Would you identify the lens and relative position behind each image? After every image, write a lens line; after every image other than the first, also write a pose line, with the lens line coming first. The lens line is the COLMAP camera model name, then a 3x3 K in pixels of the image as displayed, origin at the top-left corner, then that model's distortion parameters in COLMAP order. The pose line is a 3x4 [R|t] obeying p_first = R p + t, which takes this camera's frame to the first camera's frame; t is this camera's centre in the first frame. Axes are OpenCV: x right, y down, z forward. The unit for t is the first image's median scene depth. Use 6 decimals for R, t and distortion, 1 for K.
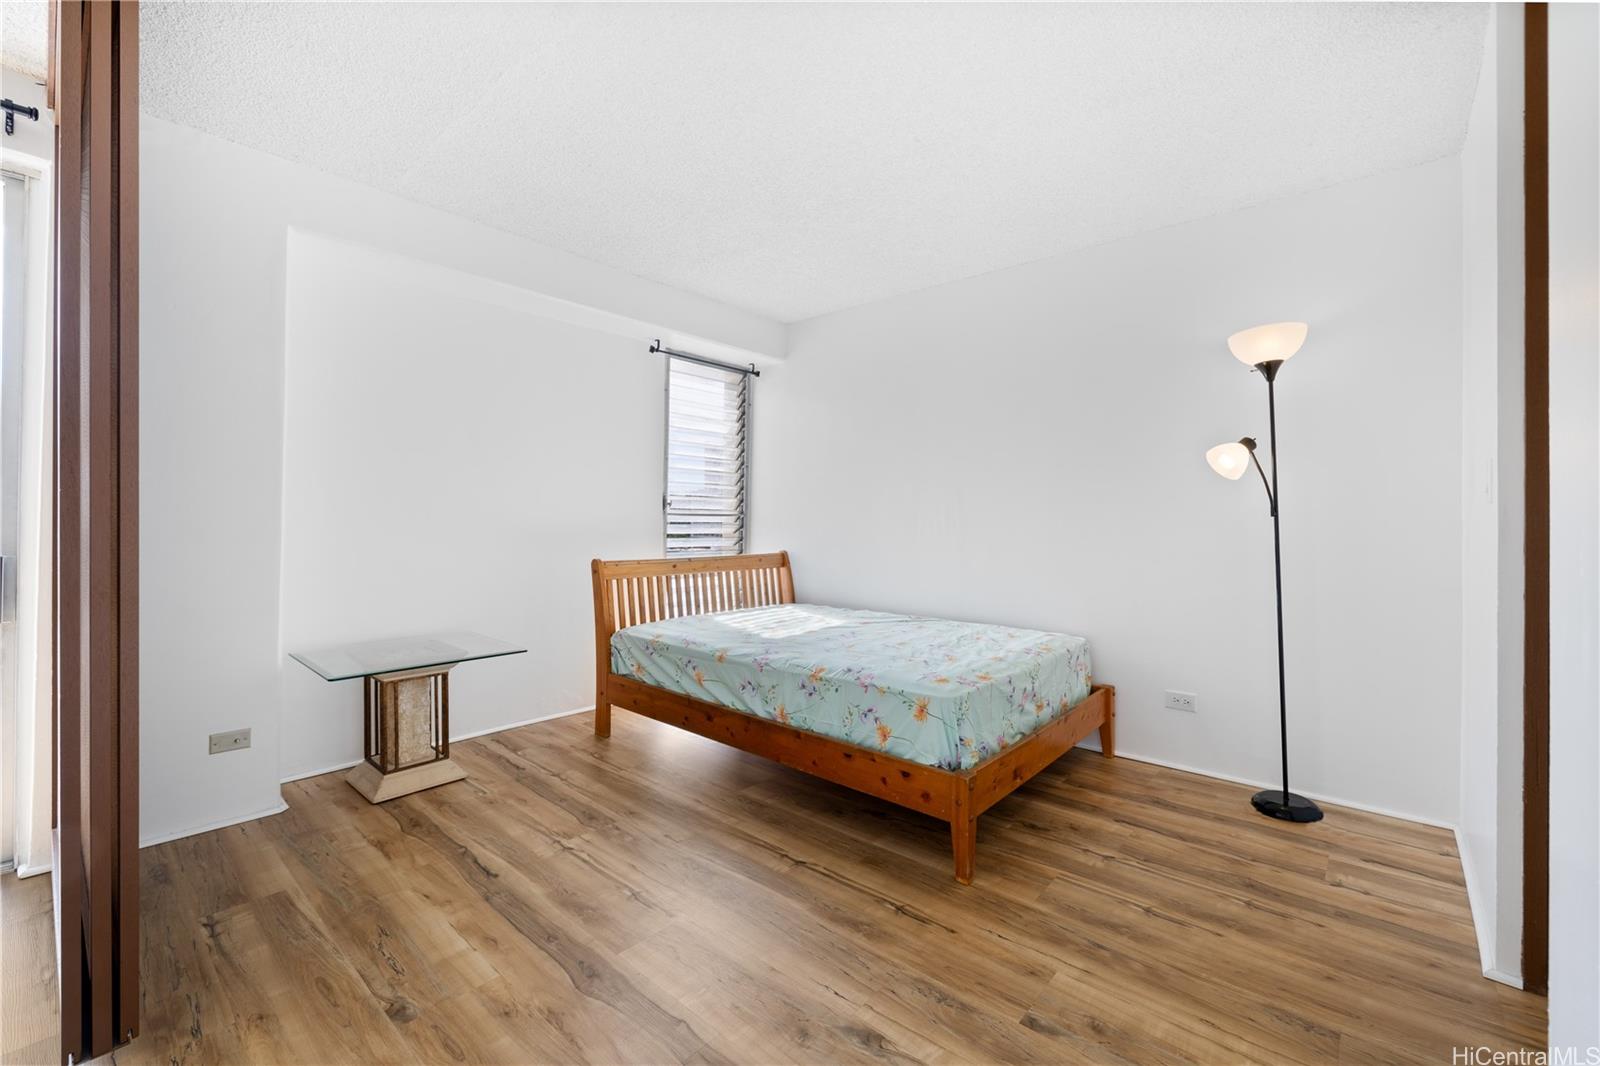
lens RADIAL K [[667.7, 0, 793.6], [0, 667.7, 523.0], [0, 0, 1]] dist [-0.000911, -0.001662]
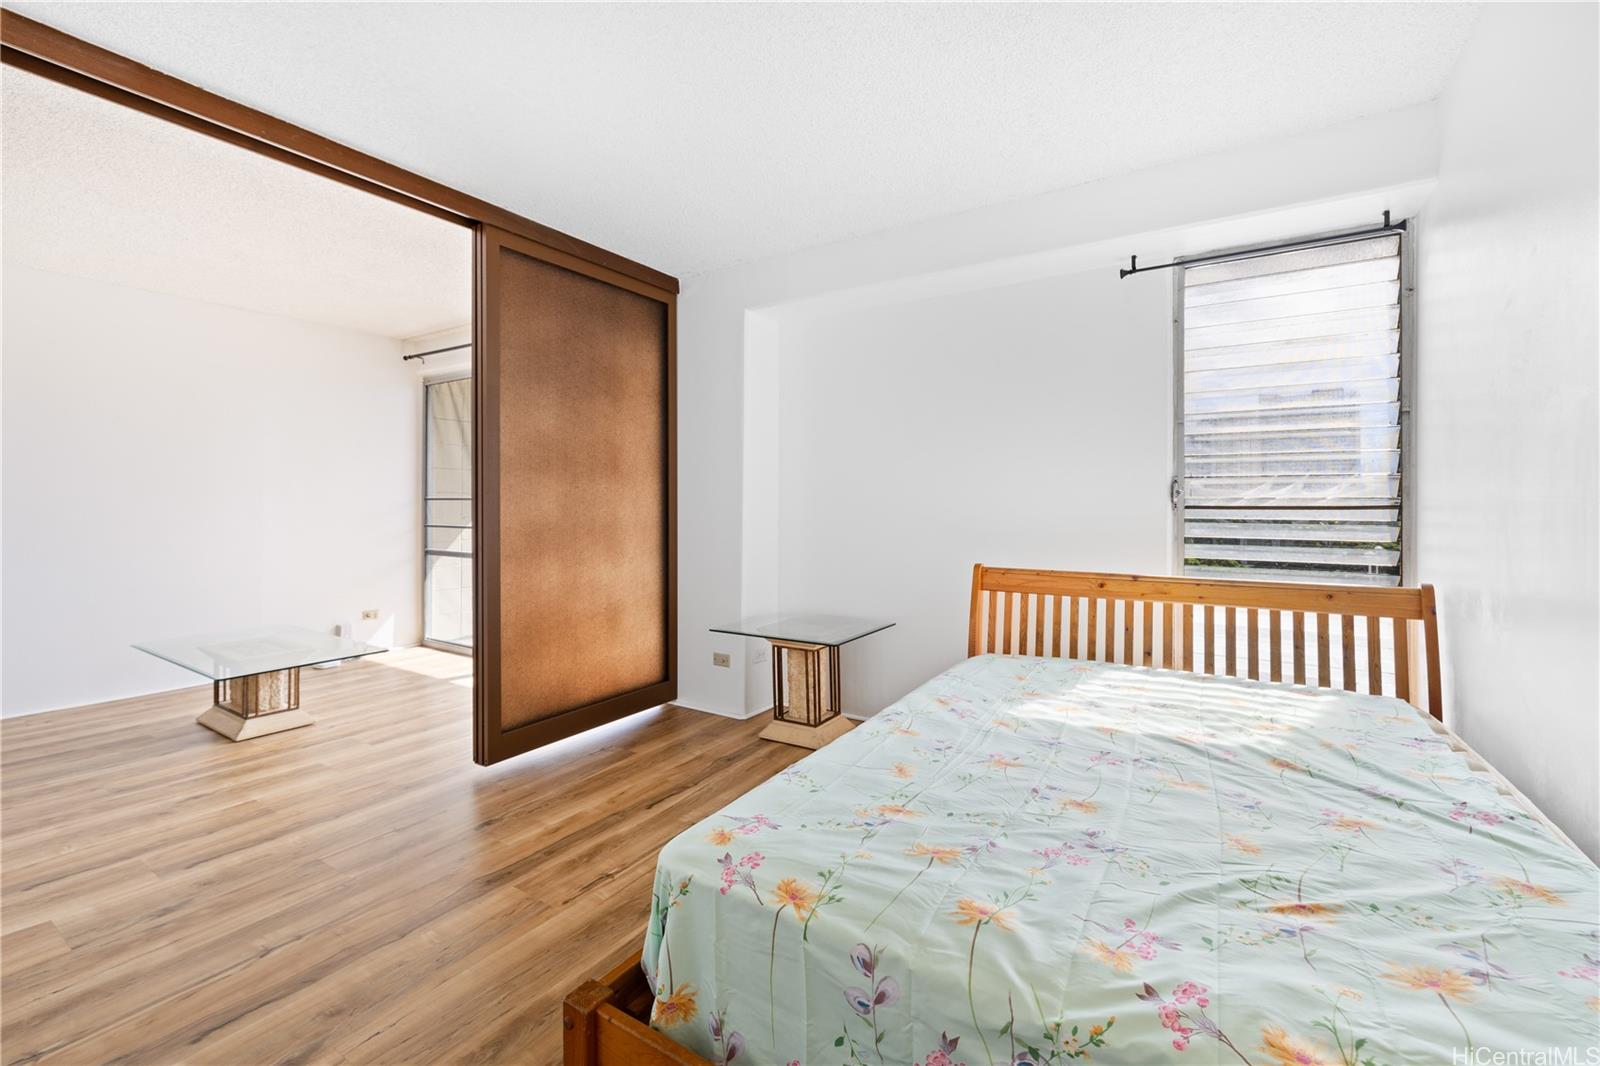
lens RADIAL K [[667.7, 0, 803.6], [0, 667.7, 493.6], [0, 0, 1]] dist [-0.000911, -0.001662]
pose [[0.152516, -0.030911, -0.987818, 0.707798], [-0.005093, 0.999473, -0.032062, -0.006630], [0.988288, 0.009921, 0.152278, 0.939577]]
